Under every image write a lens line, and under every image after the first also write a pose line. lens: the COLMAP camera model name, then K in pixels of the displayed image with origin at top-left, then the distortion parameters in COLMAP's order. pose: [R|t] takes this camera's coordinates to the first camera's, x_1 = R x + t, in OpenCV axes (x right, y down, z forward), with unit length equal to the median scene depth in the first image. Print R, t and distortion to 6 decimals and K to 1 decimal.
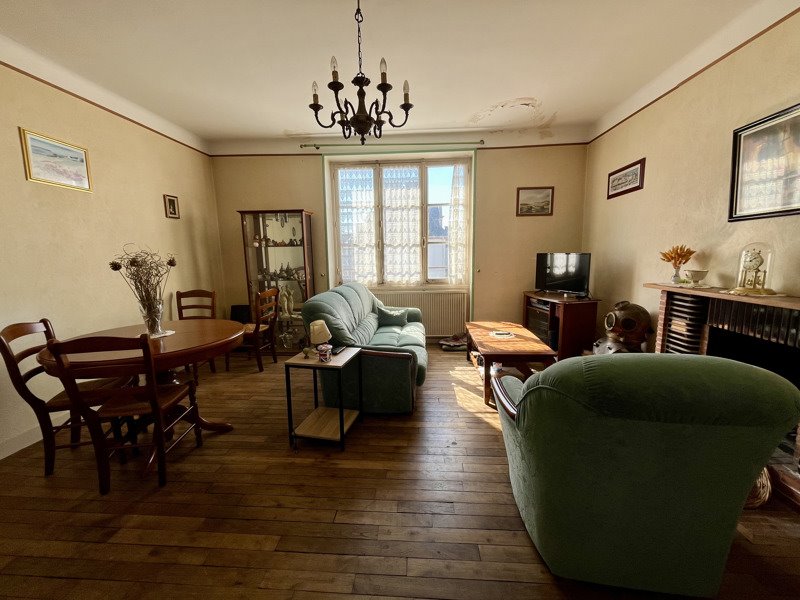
lens RADIAL K [[322.5, 0, 397.0], [0, 322.5, 301.0], [0, 0, 1]] dist [-0.005762, 0.000323]
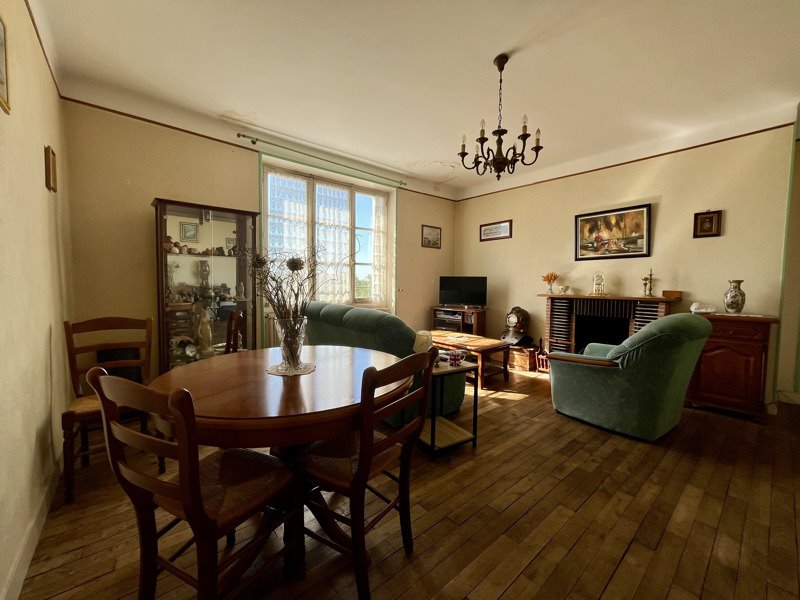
lens RADIAL K [[322.5, 0, 401.8], [0, 322.5, 300.2], [0, 0, 1]] dist [-0.005762, 0.000323]
pose [[0.713511, -0.019568, 0.700371, -0.563346], [0.082720, 0.994971, -0.056474, 0.008223], [-0.695744, 0.098229, 0.711542, 0.182026]]
